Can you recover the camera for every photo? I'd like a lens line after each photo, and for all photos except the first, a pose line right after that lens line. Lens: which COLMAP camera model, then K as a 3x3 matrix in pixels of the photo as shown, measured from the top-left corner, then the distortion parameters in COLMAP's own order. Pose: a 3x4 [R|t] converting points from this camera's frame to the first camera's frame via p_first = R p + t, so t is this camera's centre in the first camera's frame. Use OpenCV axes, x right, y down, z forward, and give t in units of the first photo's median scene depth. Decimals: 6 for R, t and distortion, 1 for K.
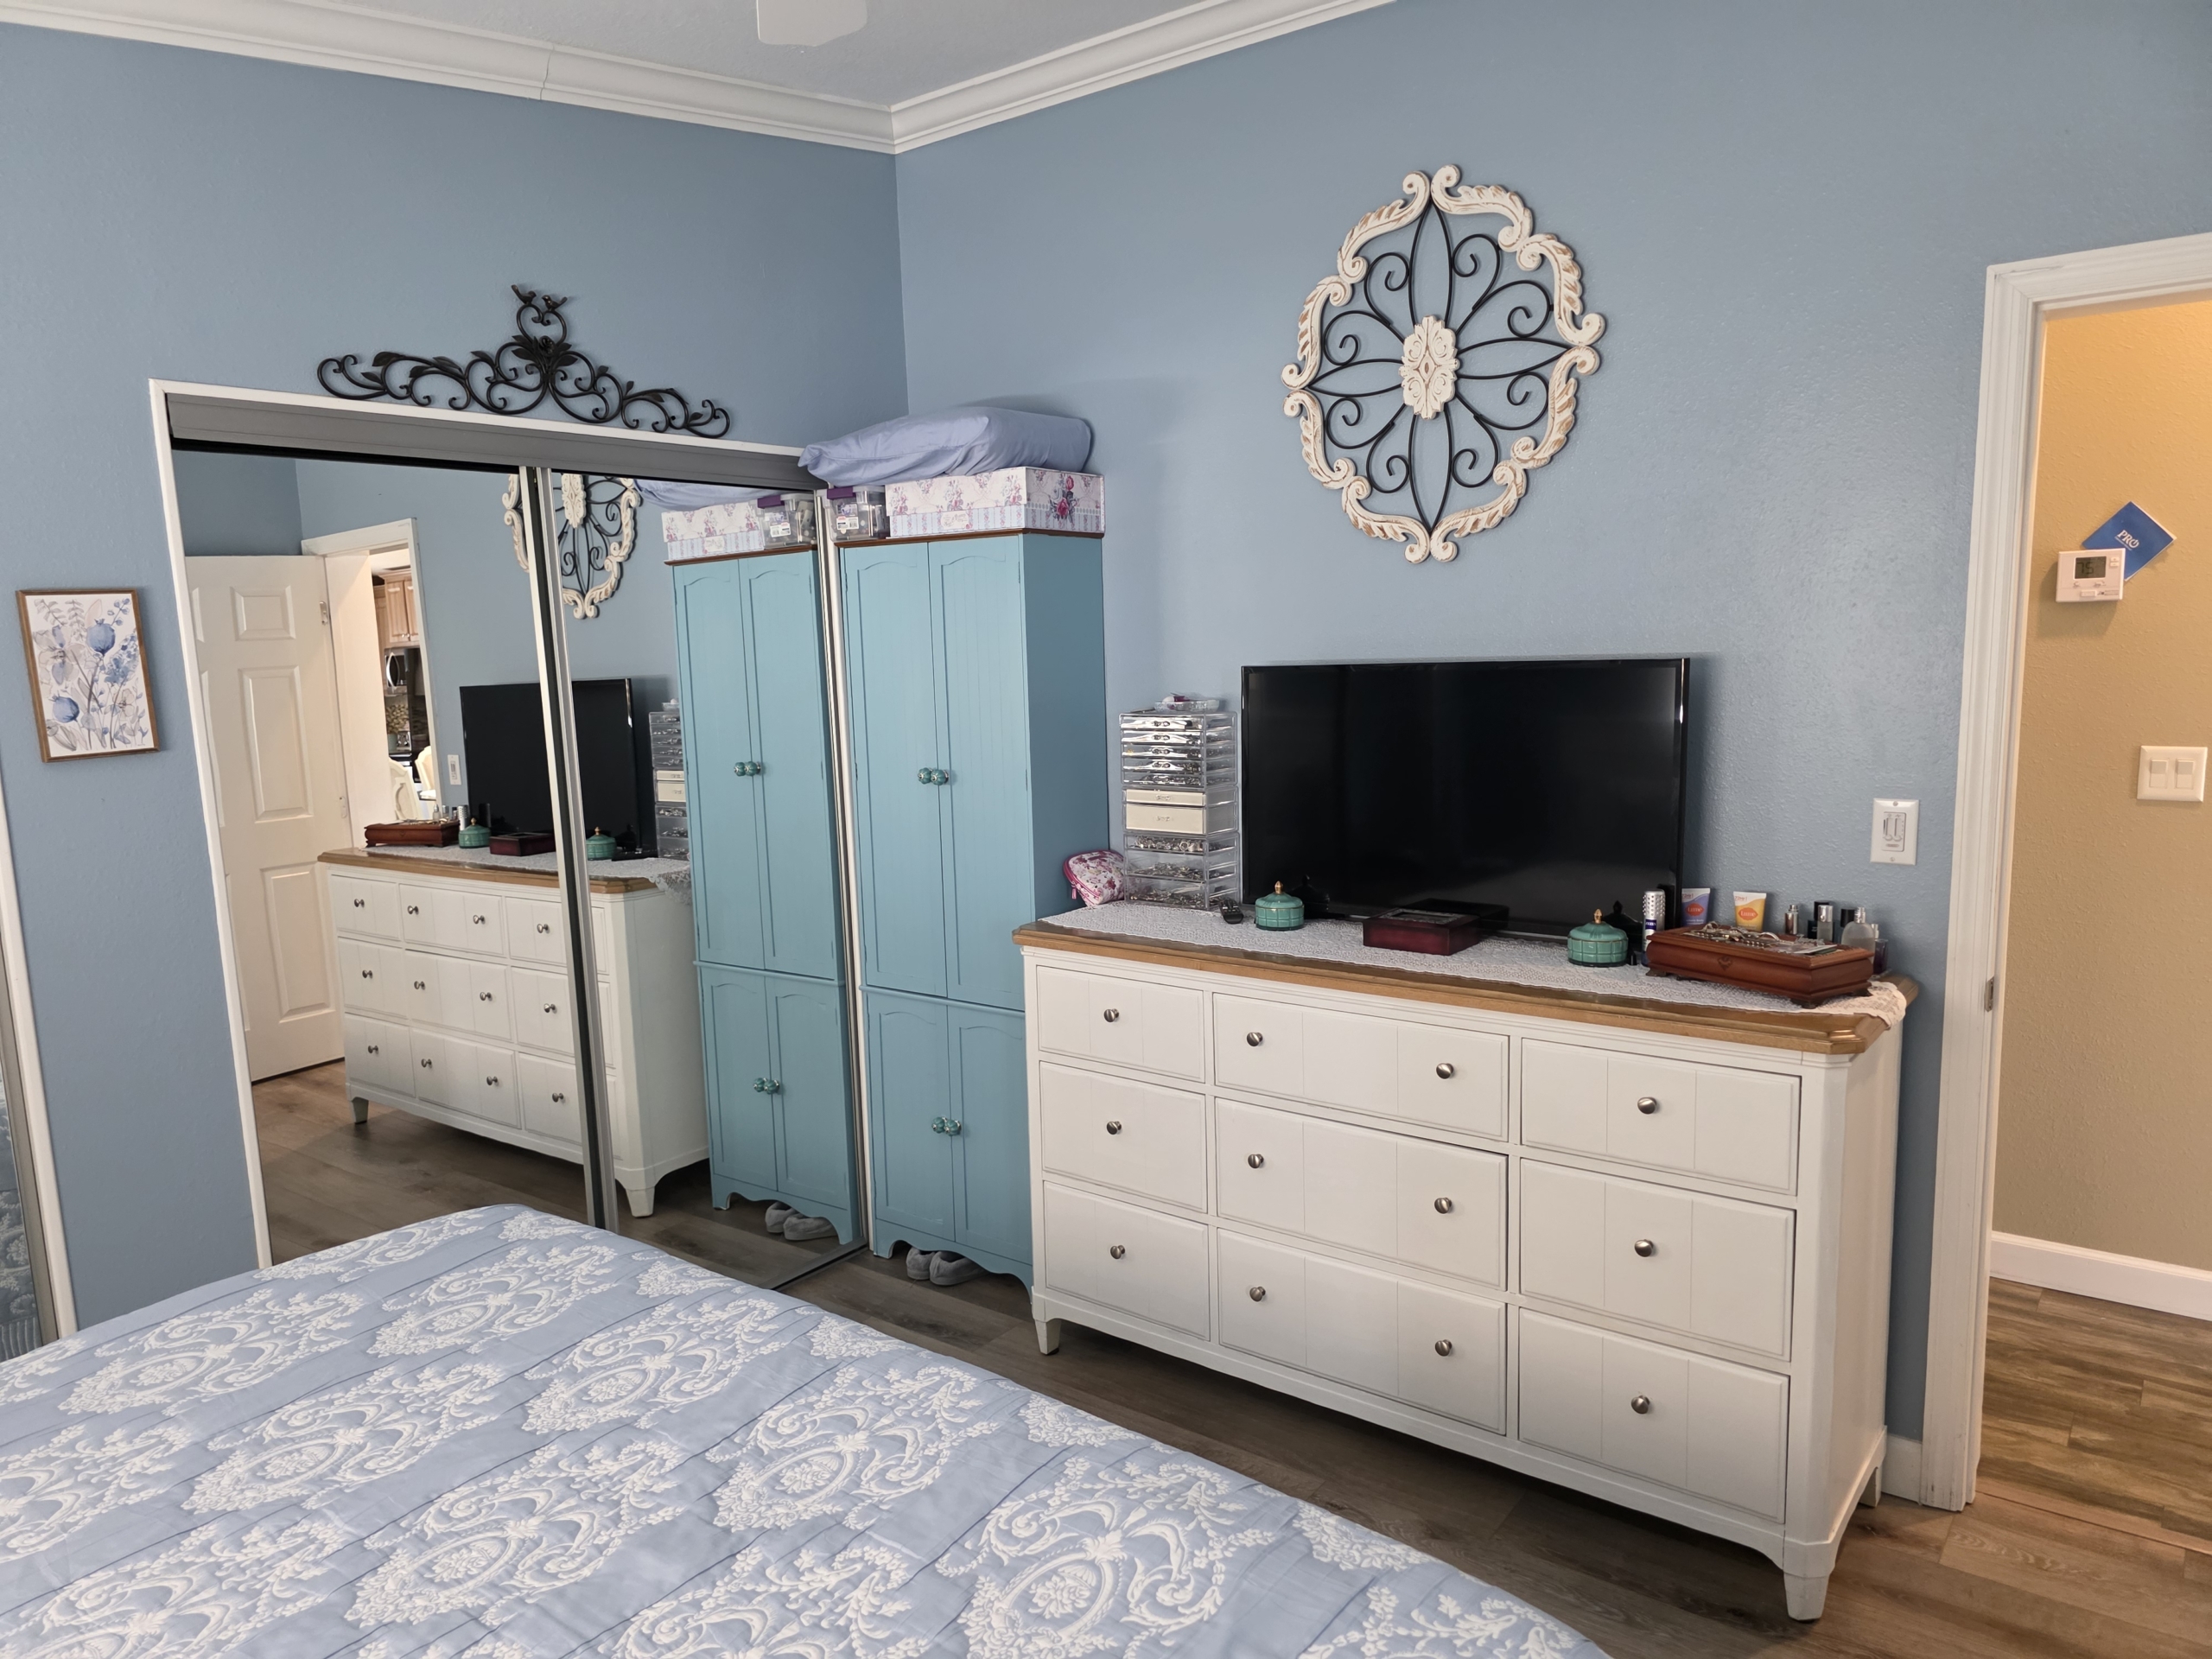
lens RADIAL K [[1498.1, 0, 1122.4], [0, 1498.1, 833.6], [0, 0, 1]] dist [0.056134, -0.034492]
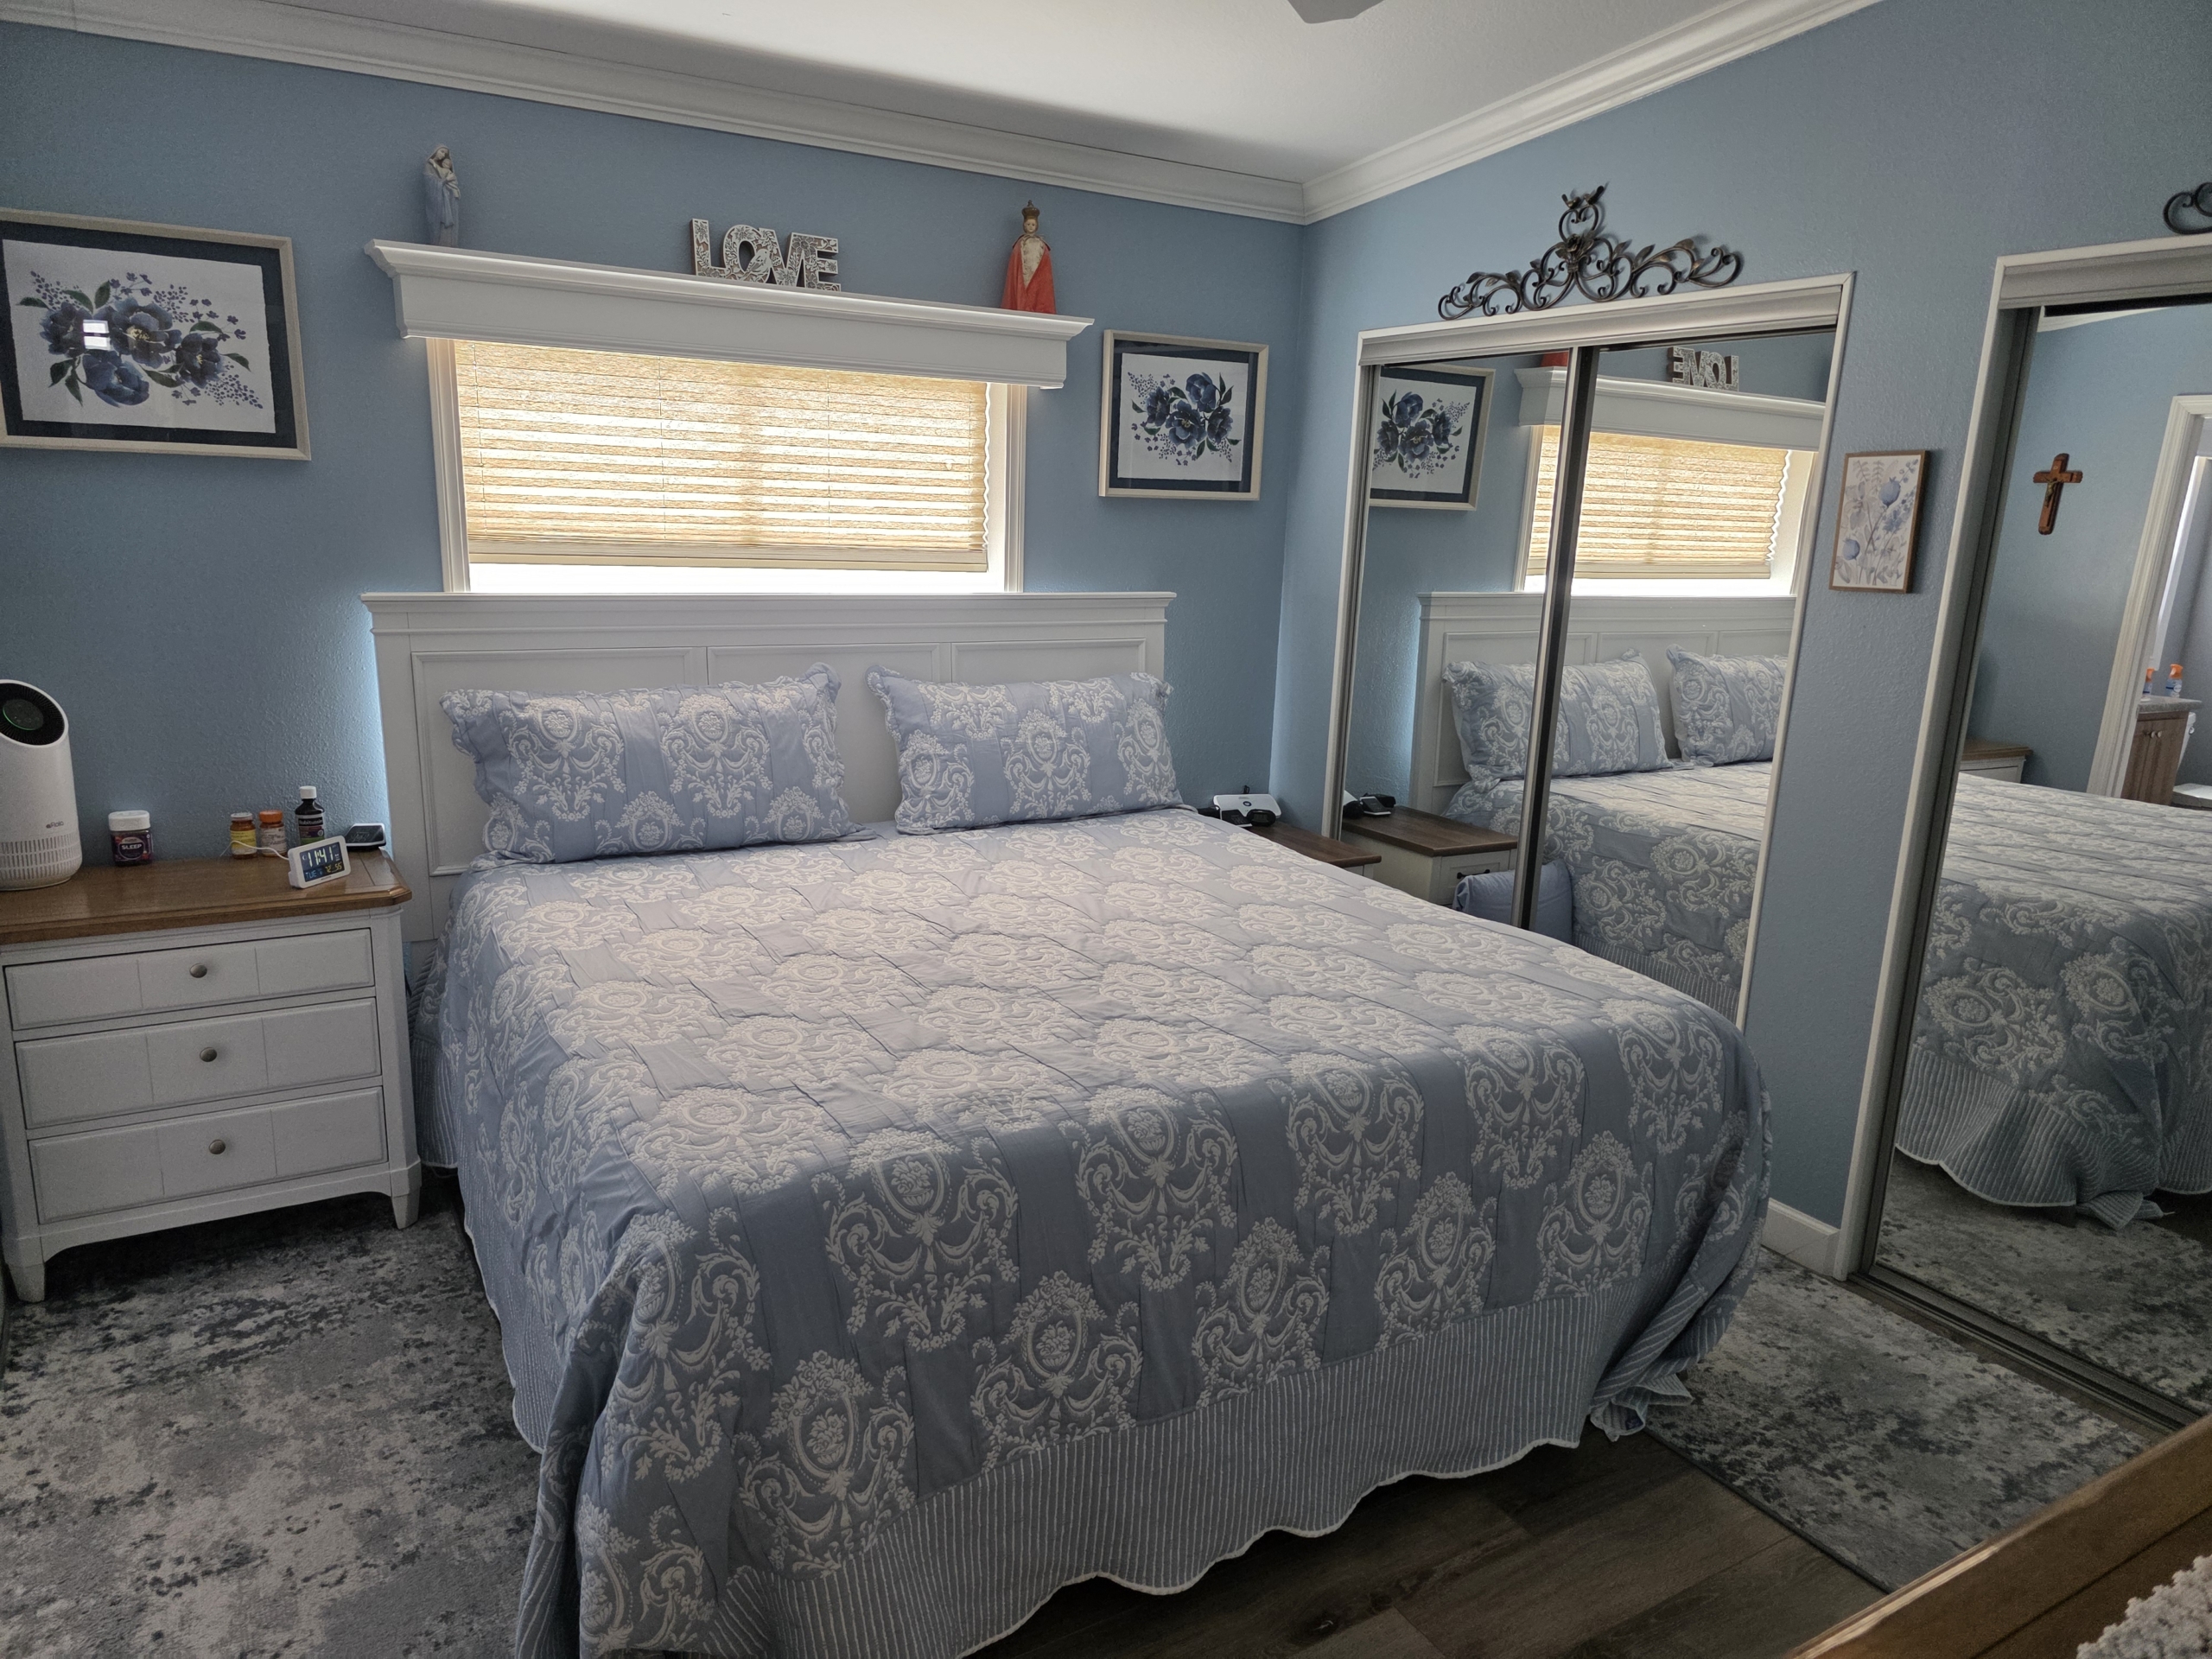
lens RADIAL K [[1498.1, 0, 1117.3], [0, 1498.1, 844.9], [0, 0, 1]] dist [0.056134, -0.034492]
pose [[-0.371390, 0.228399, -0.899946, 0.594841], [-0.144694, 0.943192, 0.299087, -0.114703], [0.917133, 0.241295, -0.317244, 0.744467]]
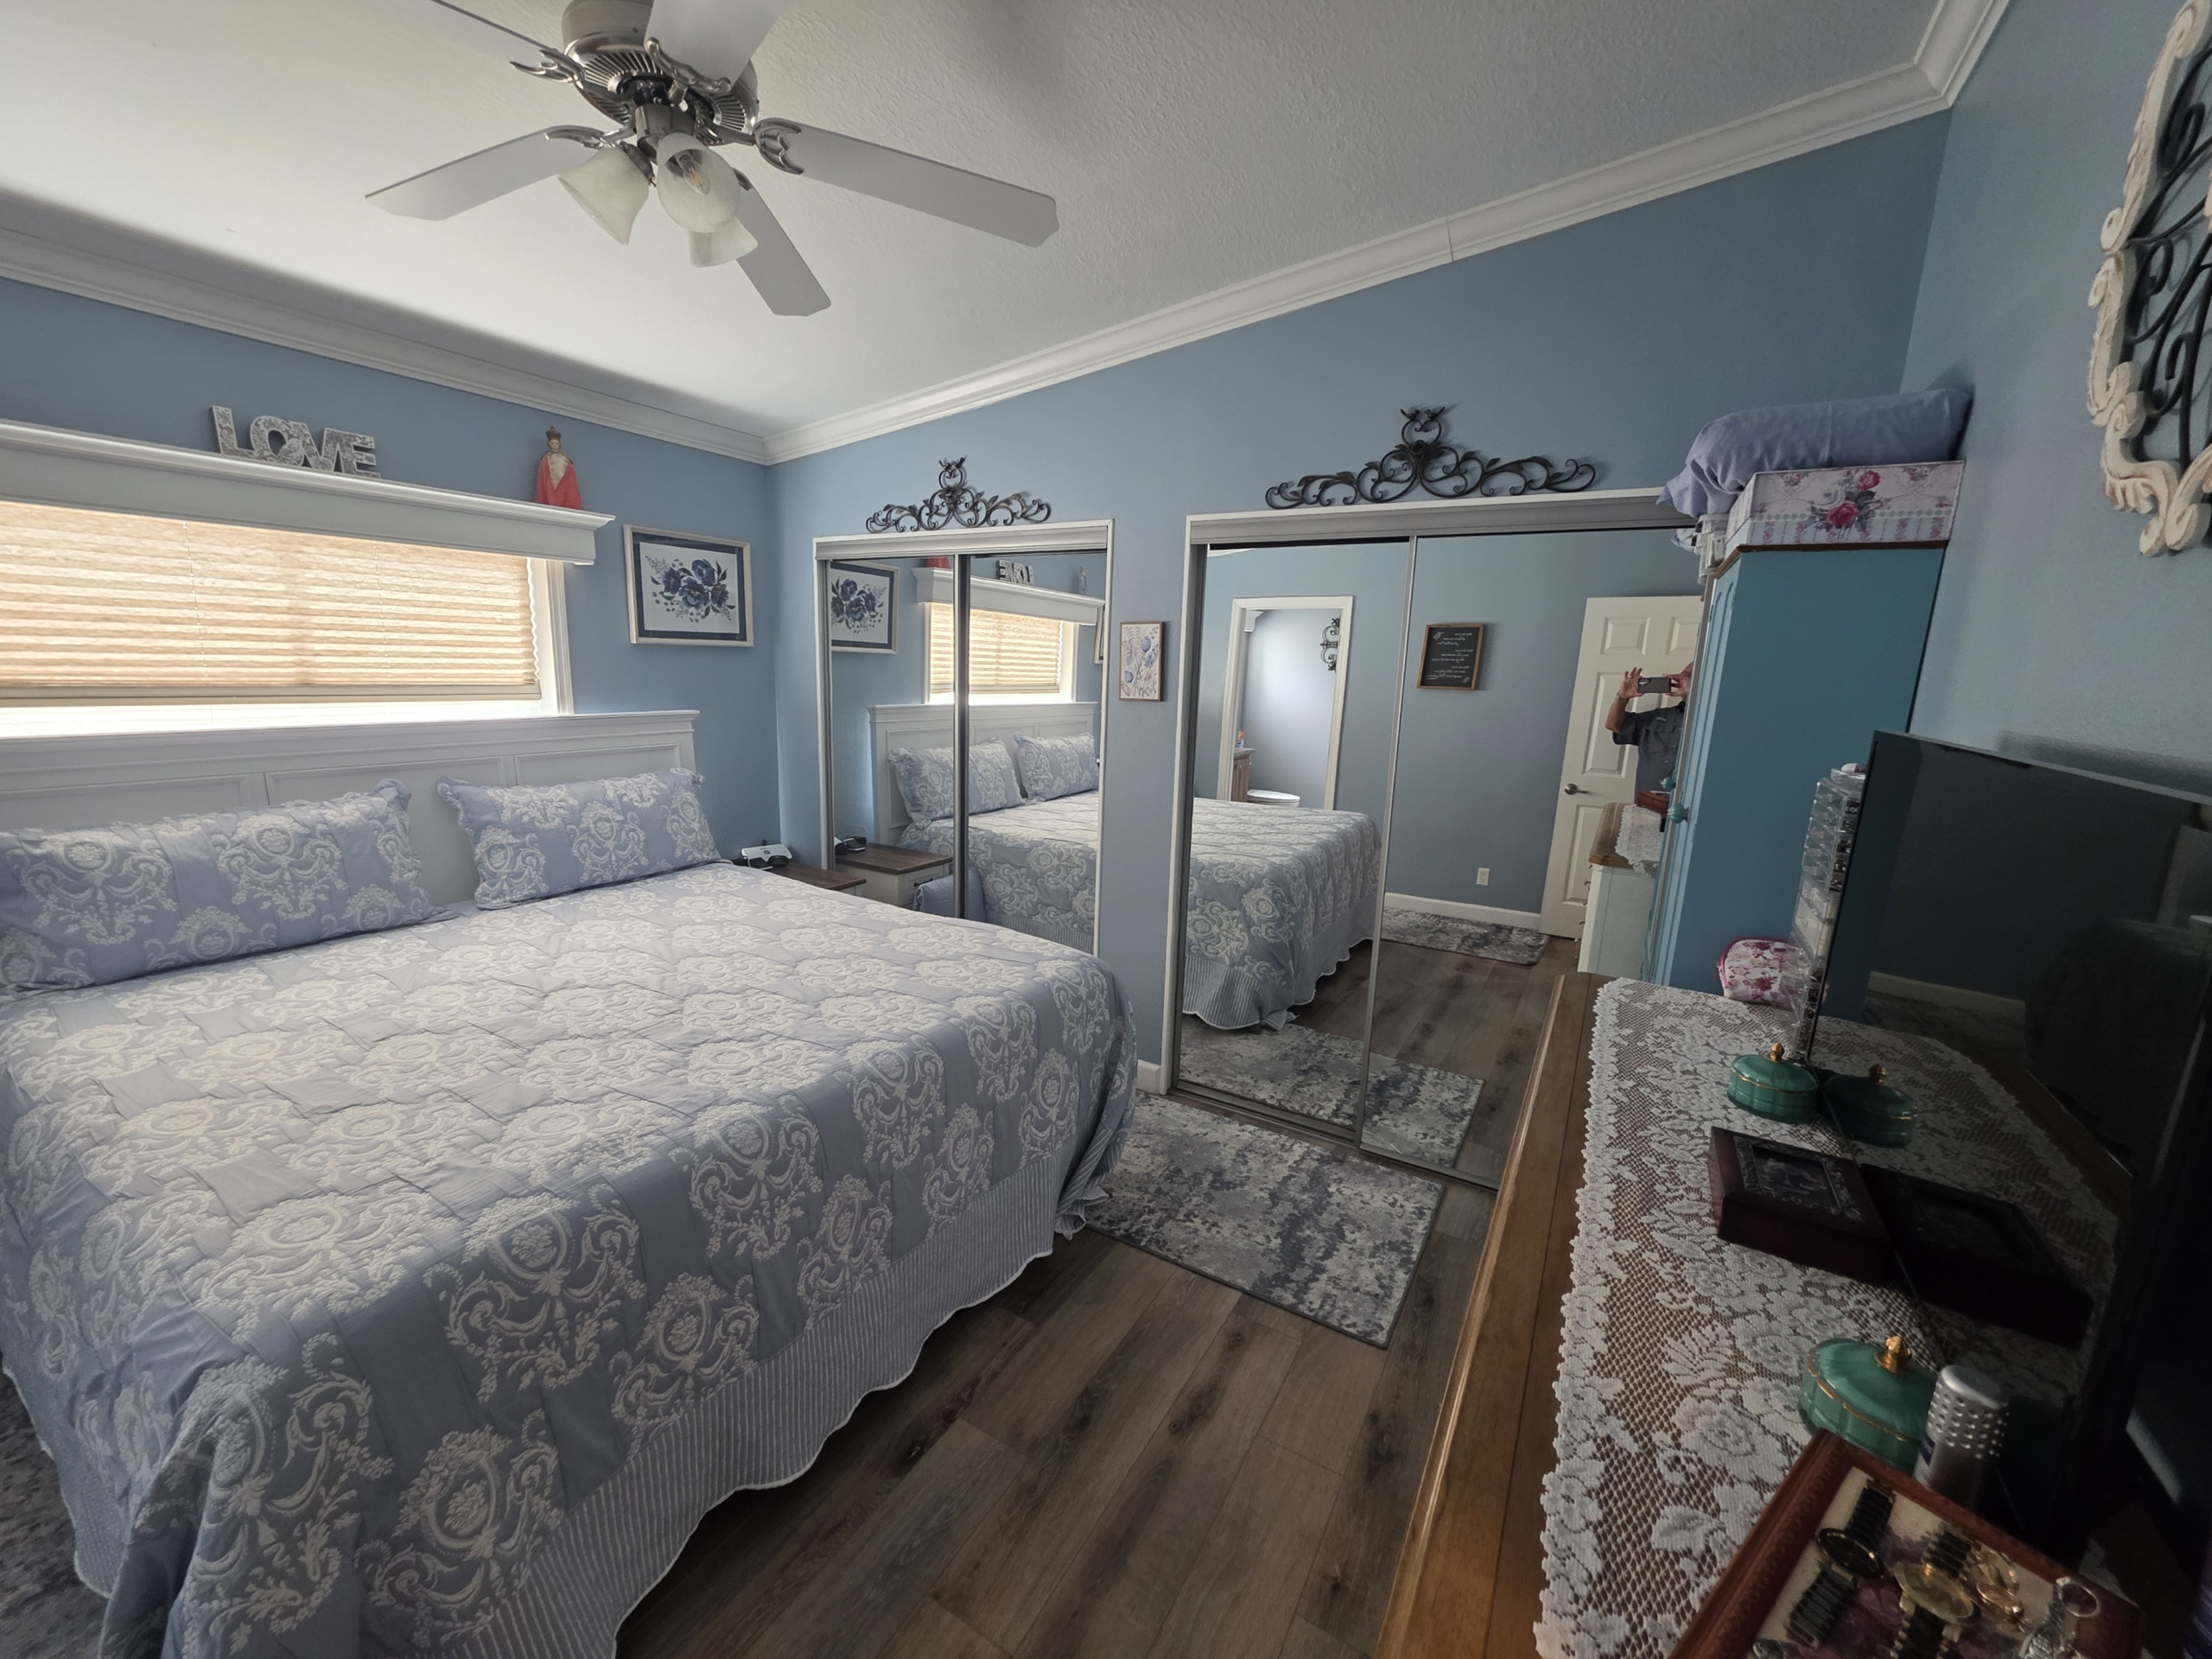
lens RADIAL K [[876.0, 0, 1101.8], [0, 876.0, 822.5], [0, 0, 1]] dist [-0.000997, 0.000757]
pose [[0.107955, 0.216151, -0.970373, 0.473800], [-0.166512, 0.966221, 0.196702, -0.099823], [0.980112, 0.140344, 0.140300, 0.673632]]
